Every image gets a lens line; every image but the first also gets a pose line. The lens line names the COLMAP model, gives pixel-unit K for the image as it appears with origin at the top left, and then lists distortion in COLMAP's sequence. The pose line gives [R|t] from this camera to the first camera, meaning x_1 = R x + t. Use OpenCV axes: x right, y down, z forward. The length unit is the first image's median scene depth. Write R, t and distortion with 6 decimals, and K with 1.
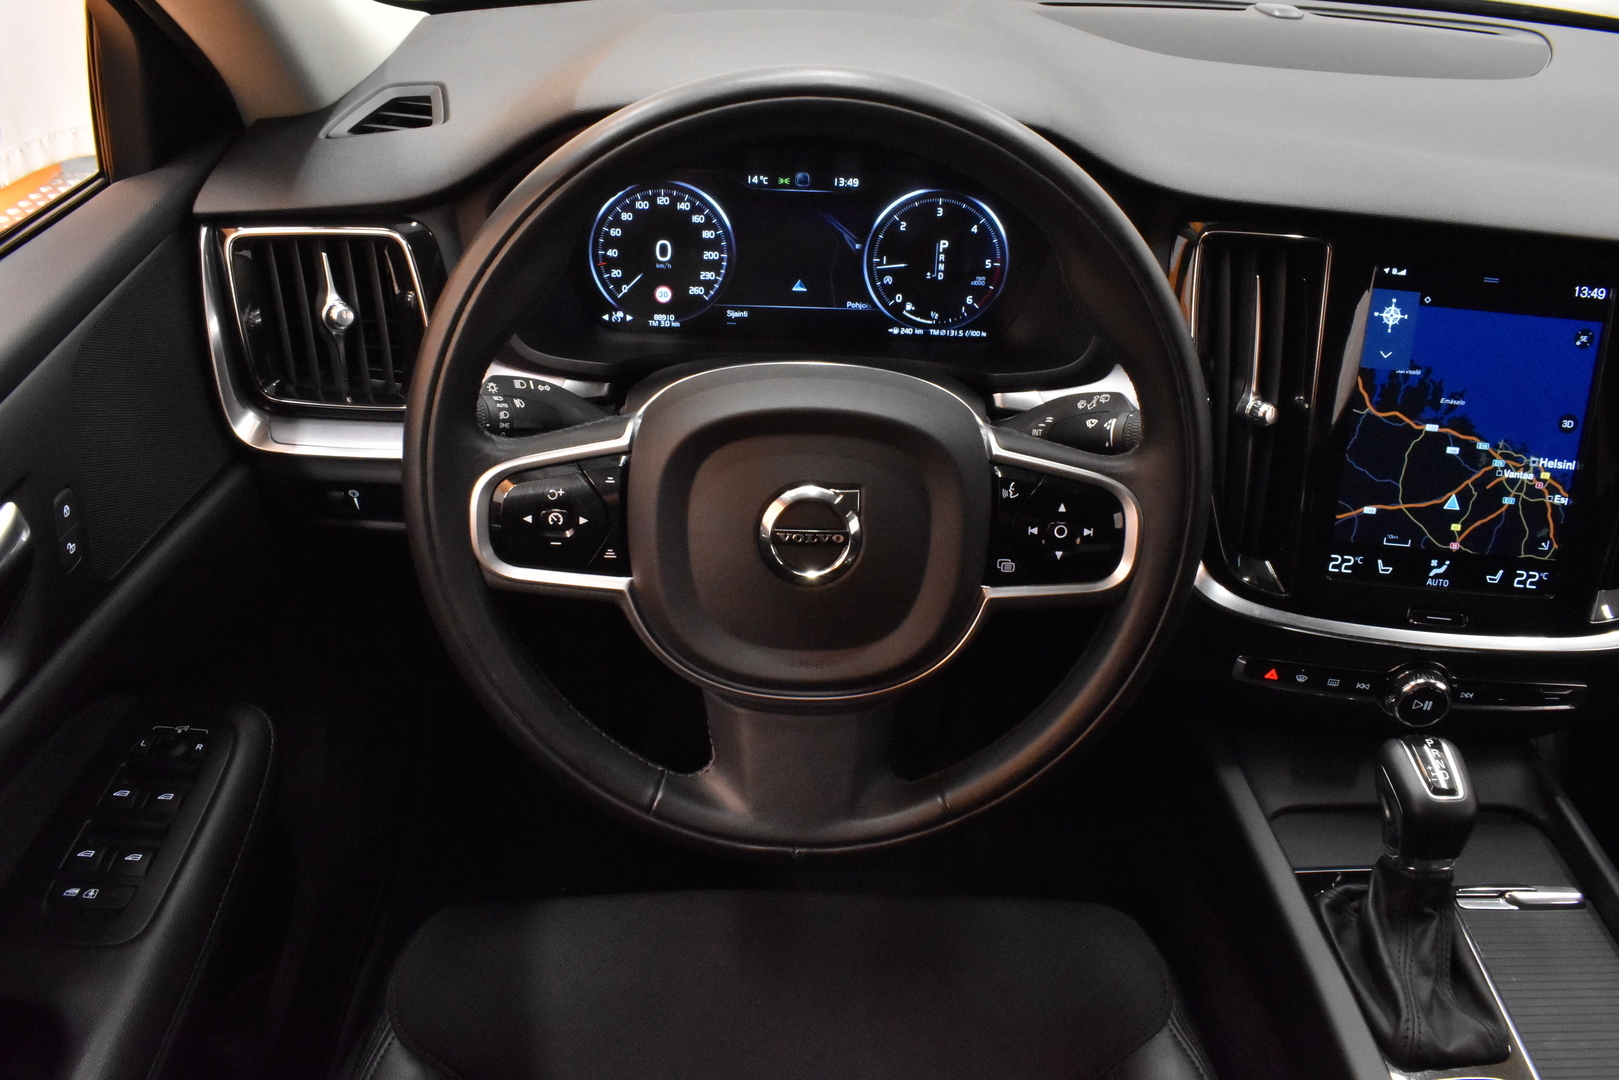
lens RADIAL K [[1309.7, 0, 811.4], [0, 1309.7, 566.3], [0, 0, 1]] dist [-0.111197, 0.017388]
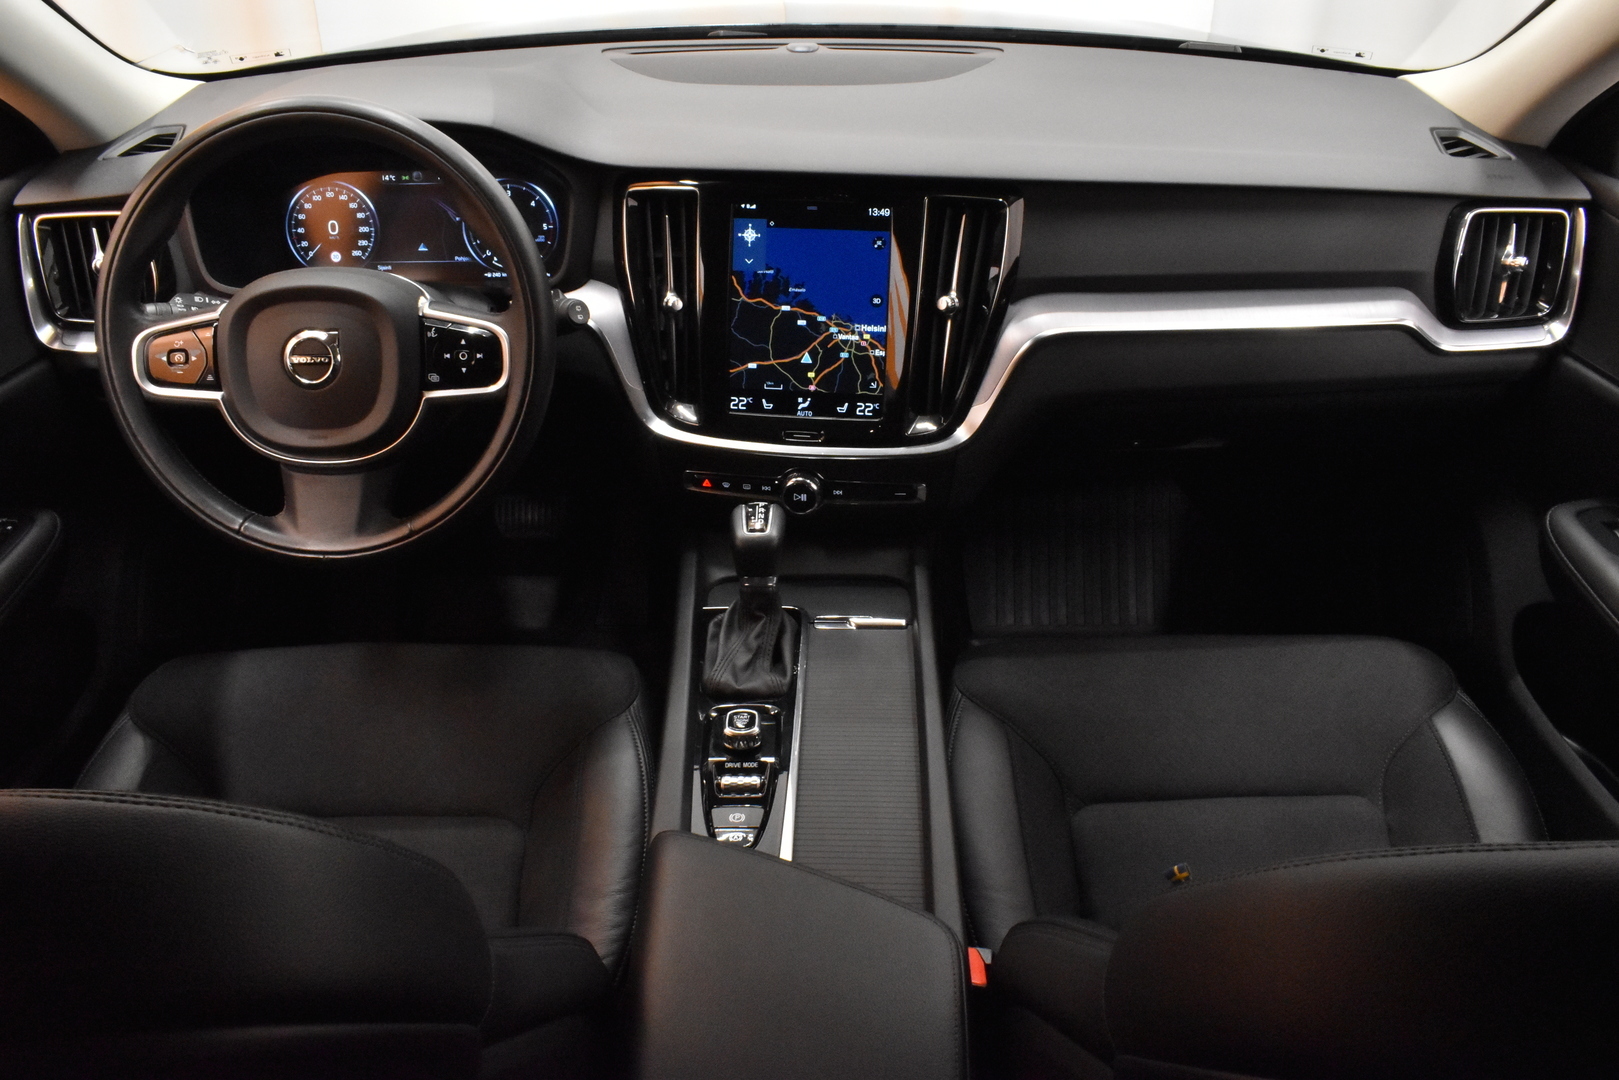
lens RADIAL K [[1309.7, 0, 804.3], [0, 1309.7, 552.2], [0, 0, 1]] dist [-0.111197, 0.017388]
pose [[0.999044, -0.020217, -0.038750, 0.560917], [0.017912, 0.998101, -0.058941, 0.270744], [0.039868, 0.058190, 0.997509, -0.522568]]
